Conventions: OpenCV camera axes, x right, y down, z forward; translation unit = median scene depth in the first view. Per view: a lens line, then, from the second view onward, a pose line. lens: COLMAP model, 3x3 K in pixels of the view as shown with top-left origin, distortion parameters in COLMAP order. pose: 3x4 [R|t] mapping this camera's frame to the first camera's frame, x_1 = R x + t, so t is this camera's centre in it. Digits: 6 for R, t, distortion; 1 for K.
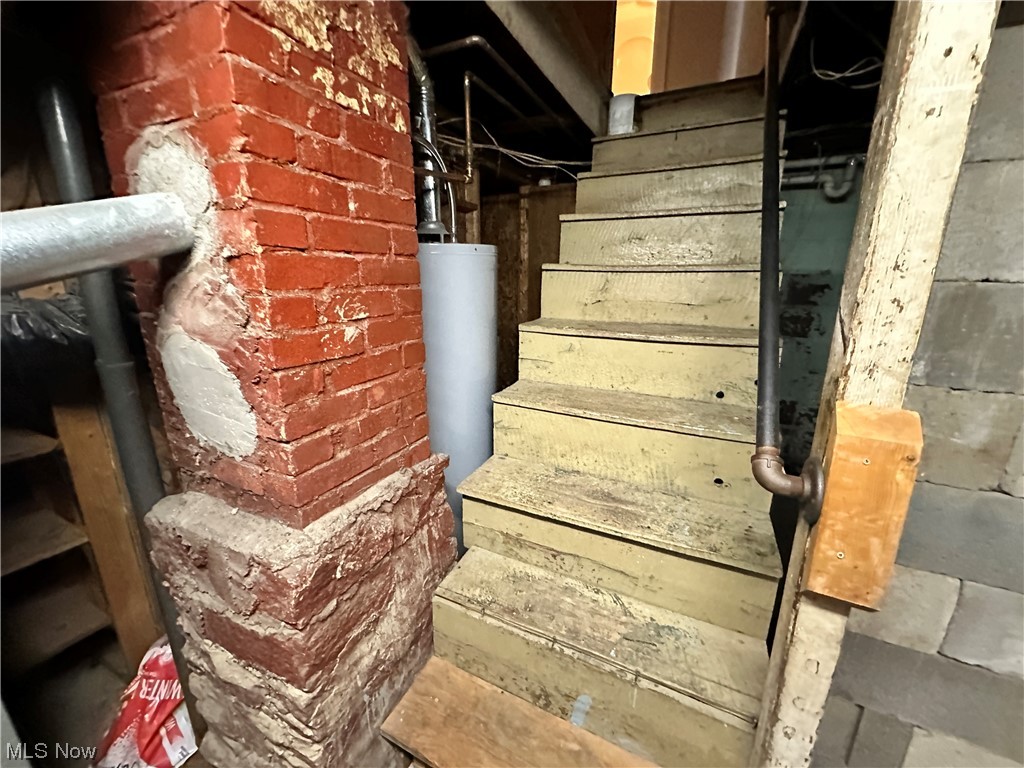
lens RADIAL K [[410.4, 0, 512.0], [0, 410.4, 384.0], [0, 0, 1]] dist [-0.008821, -0.000057]
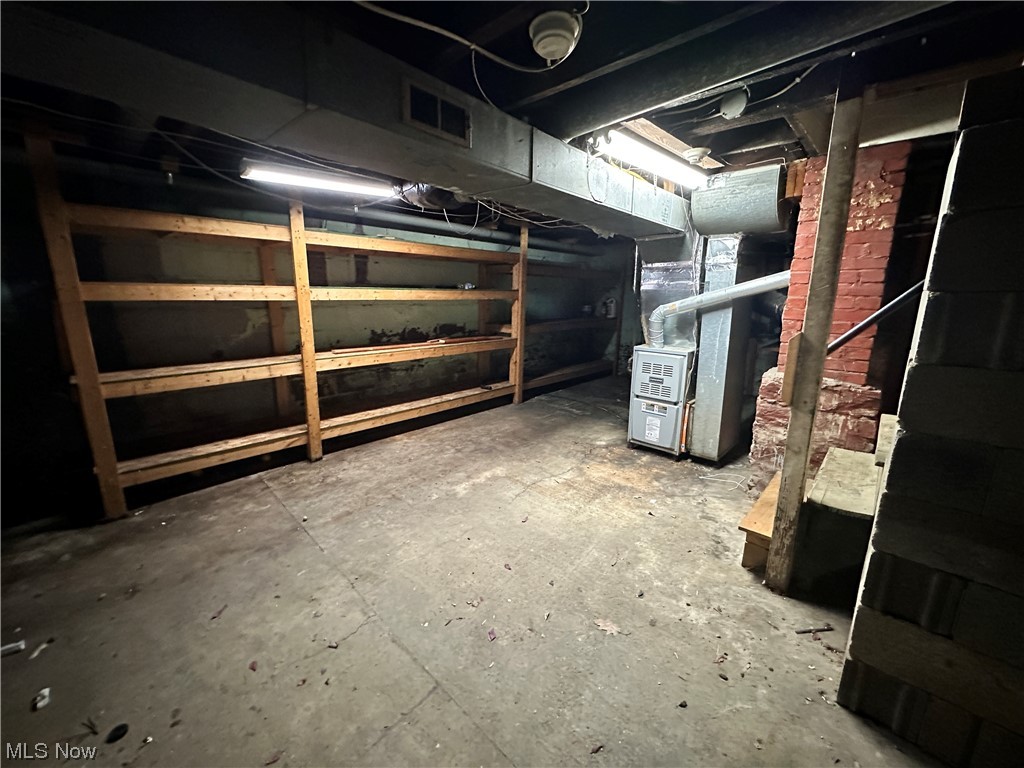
lens RADIAL K [[410.0, 0, 512.0], [0, 410.0, 384.0], [0, 0, 1]] dist [0.001025, 0.000015]
pose [[-0.299012, 0.199675, -0.933125, 2.239722], [-0.254554, 0.925738, 0.279664, 0.057538], [0.919671, 0.321154, -0.225978, -0.088312]]
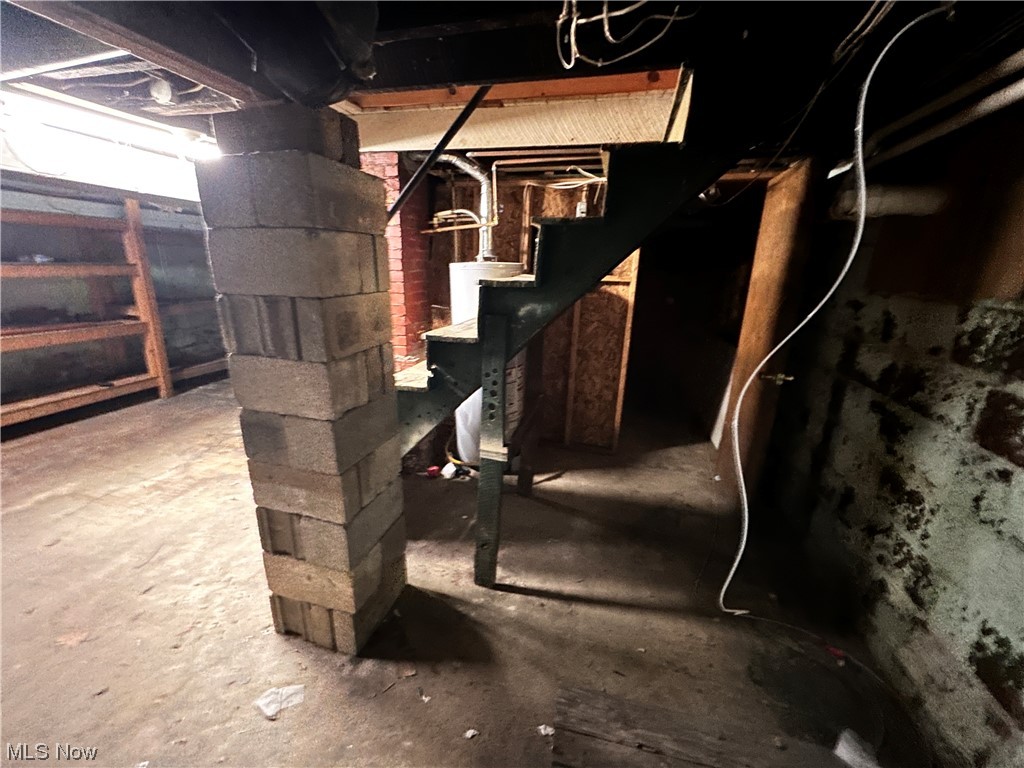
lens RADIAL K [[410.0, 0, 512.0], [0, 410.0, 384.0], [0, 0, 1]] dist [0.001025, 0.000015]
pose [[0.192324, 0.274833, -0.942061, 2.319709], [-0.276384, 0.936292, 0.216725, -0.373400], [0.941607, 0.218689, 0.256031, 1.087908]]
